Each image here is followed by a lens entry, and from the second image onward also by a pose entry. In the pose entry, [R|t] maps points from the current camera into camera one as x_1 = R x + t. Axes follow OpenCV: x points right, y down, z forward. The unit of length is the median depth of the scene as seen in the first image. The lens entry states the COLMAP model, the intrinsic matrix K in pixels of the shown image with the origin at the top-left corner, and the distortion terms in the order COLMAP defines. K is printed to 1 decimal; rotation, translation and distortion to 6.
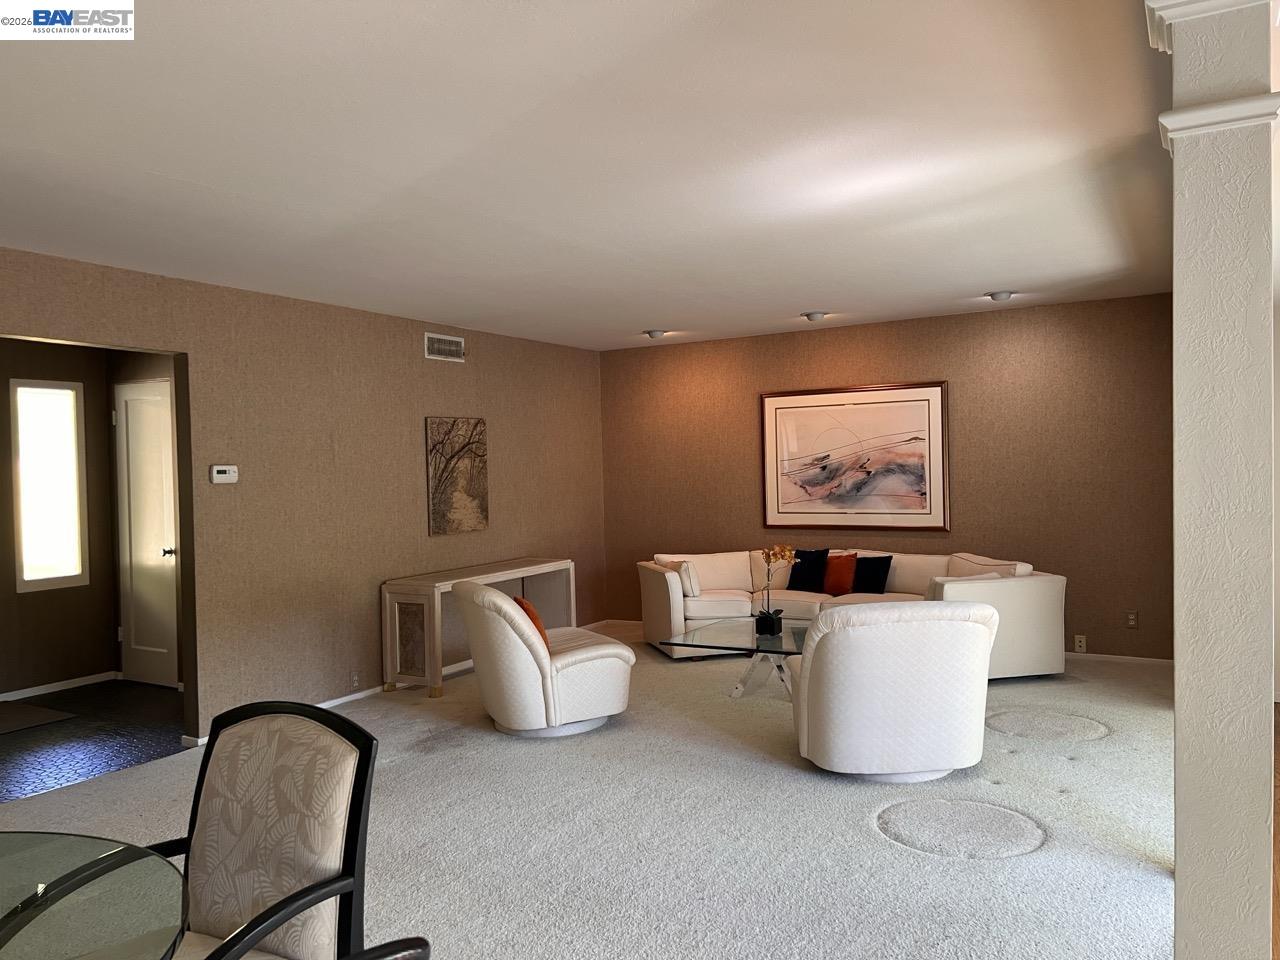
lens RADIAL K [[959.0, 0, 629.4], [0, 959.0, 485.8], [0, 0, 1]] dist [0.051174, -0.060751]
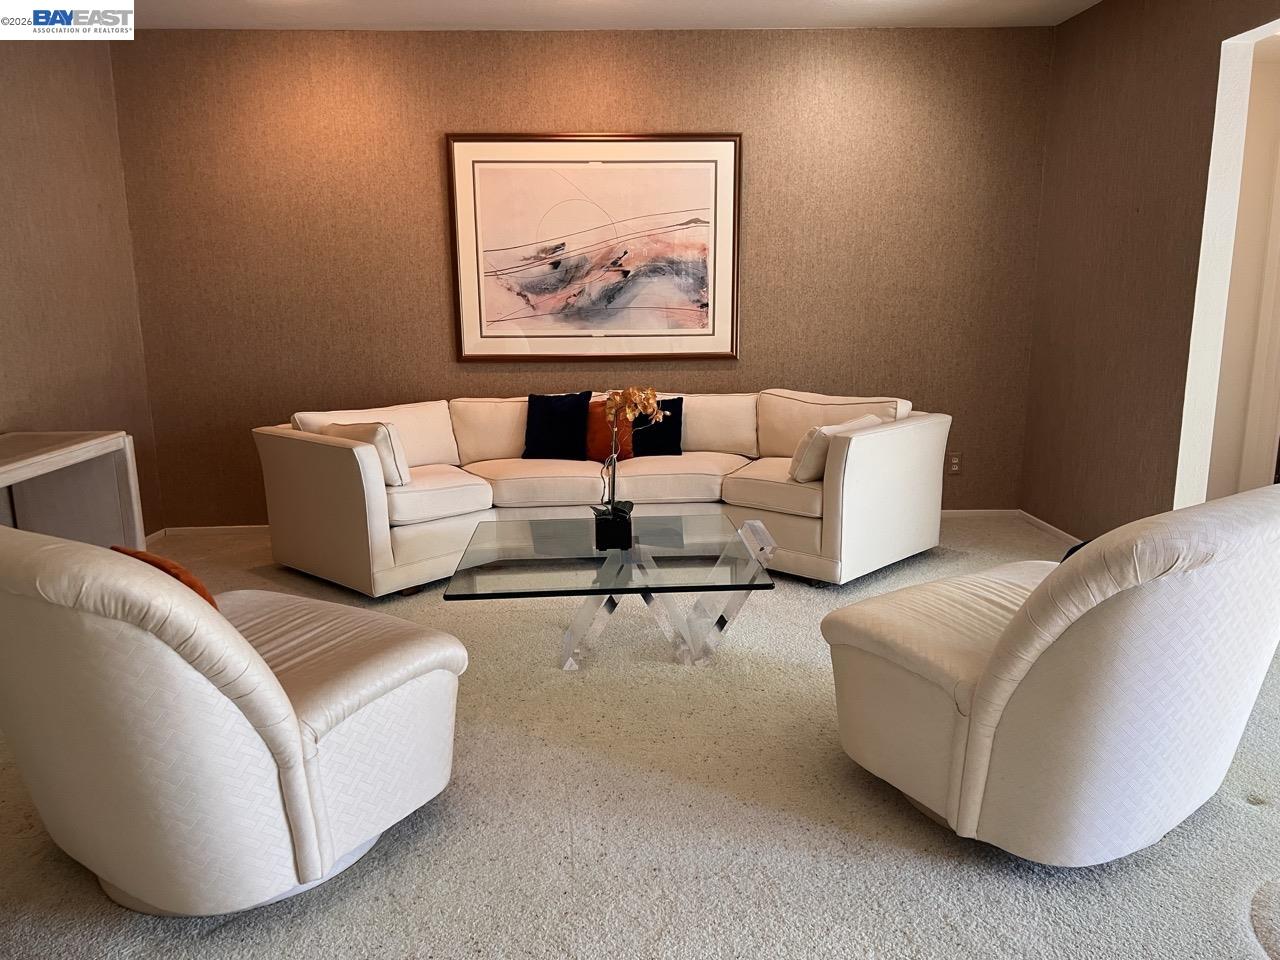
lens RADIAL K [[959.0, 0, 643.6], [0, 959.0, 495.8], [0, 0, 1]] dist [0.051174, -0.060751]
pose [[0.839457, -0.095677, 0.534937, -0.111404], [0.001101, 0.984676, 0.174388, 0.022589], [-0.543425, -0.145802, 0.826699, 0.437278]]
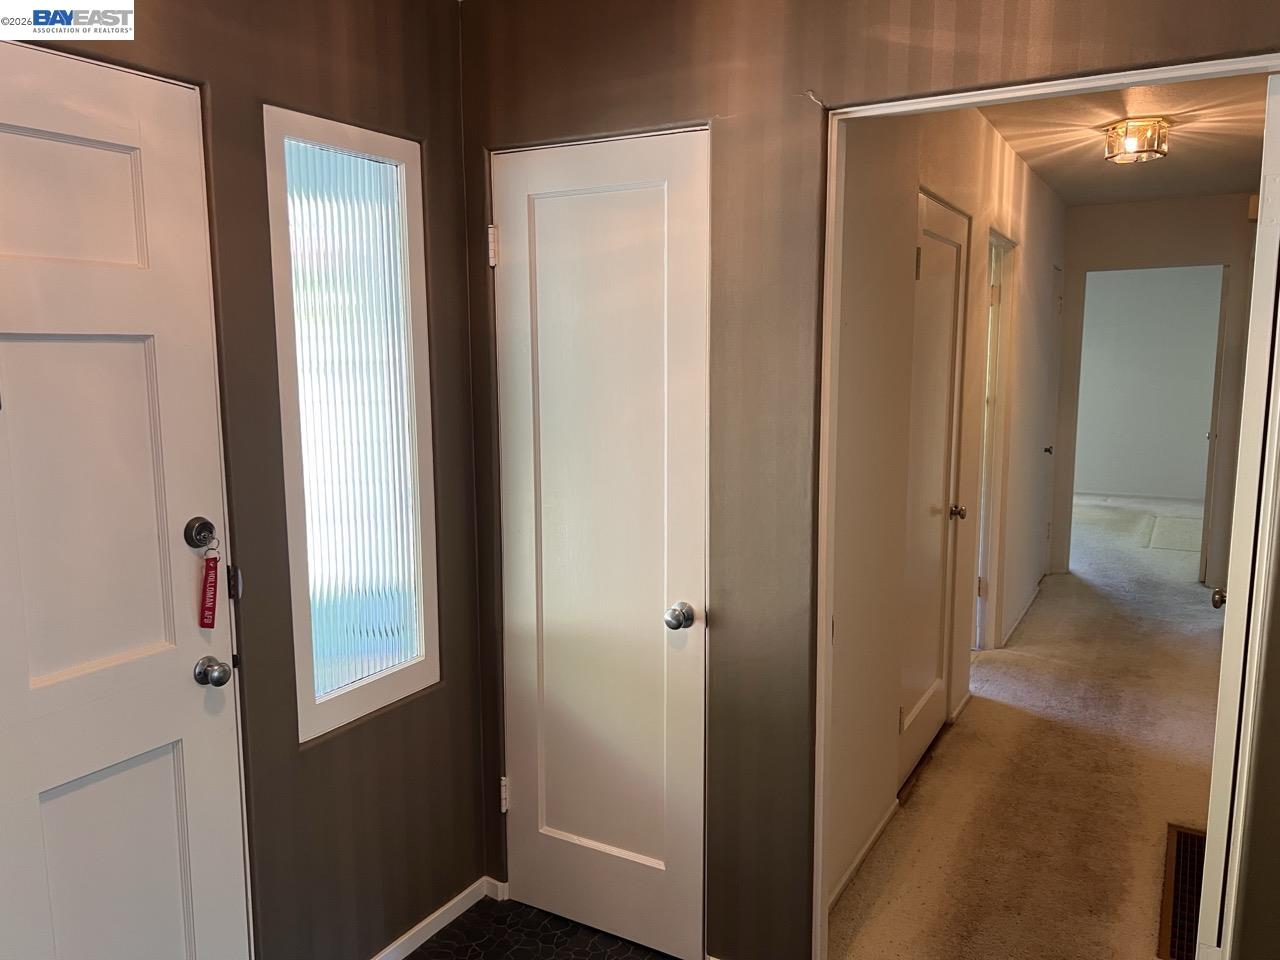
lens RADIAL K [[959.0, 0, 630.2], [0, 959.0, 488.3], [0, 0, 1]] dist [0.051174, -0.060751]
pose [[0.999899, 0.012769, -0.006320, -0.443191], [-0.011920, 0.992736, 0.119721, -0.020673], [0.007803, -0.119633, 0.992787, 0.578740]]
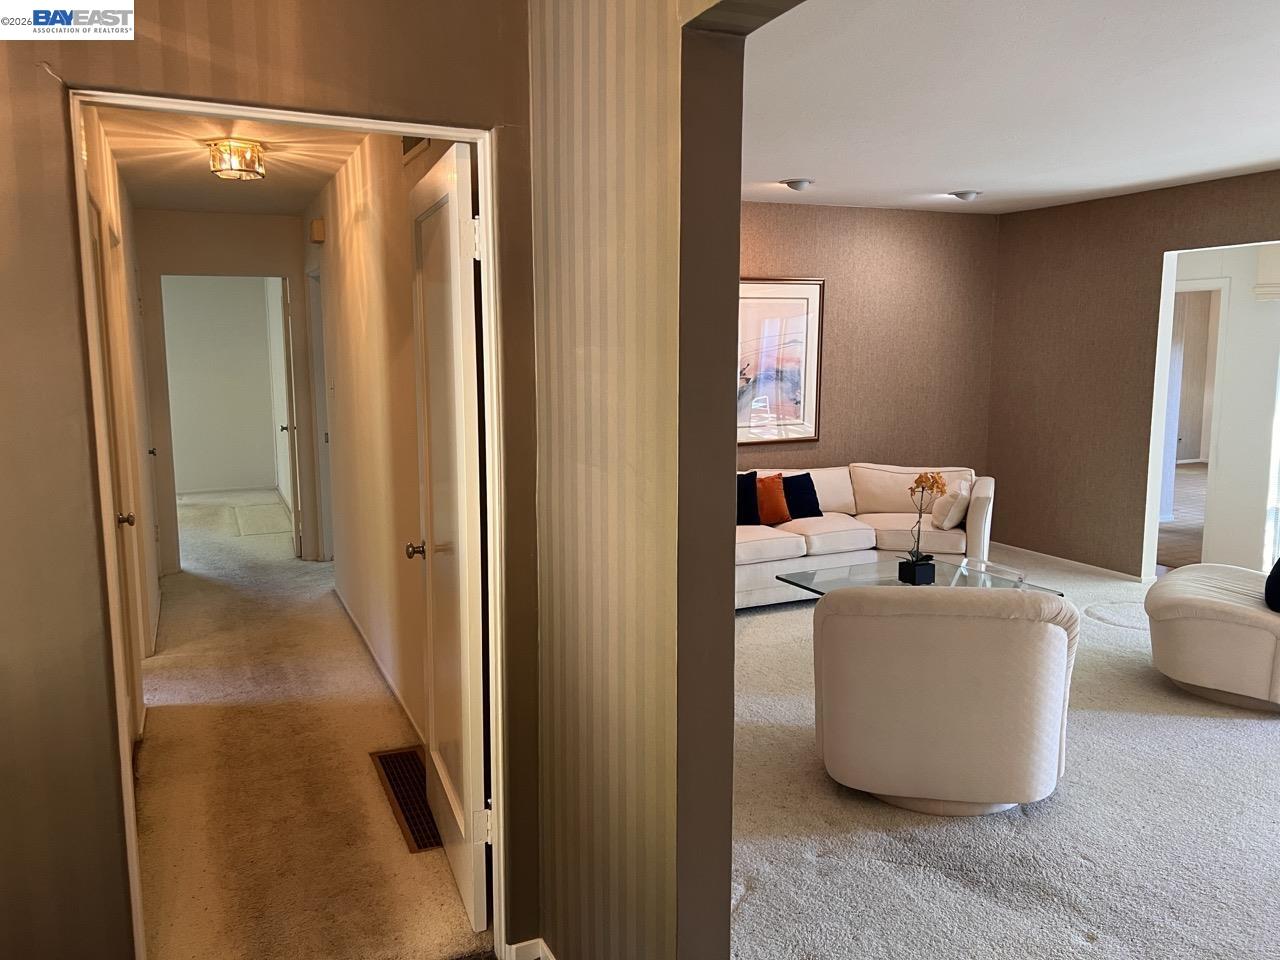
lens RADIAL K [[959.0, 0, 640.0], [0, 959.0, 479.3], [0, 0, 1]] dist [0.051174, -0.060751]
pose [[0.579776, -0.093854, 0.809352, -0.527084], [0.011451, 0.994184, 0.107085, -0.018630], [-0.814696, -0.052818, 0.577479, 0.592821]]
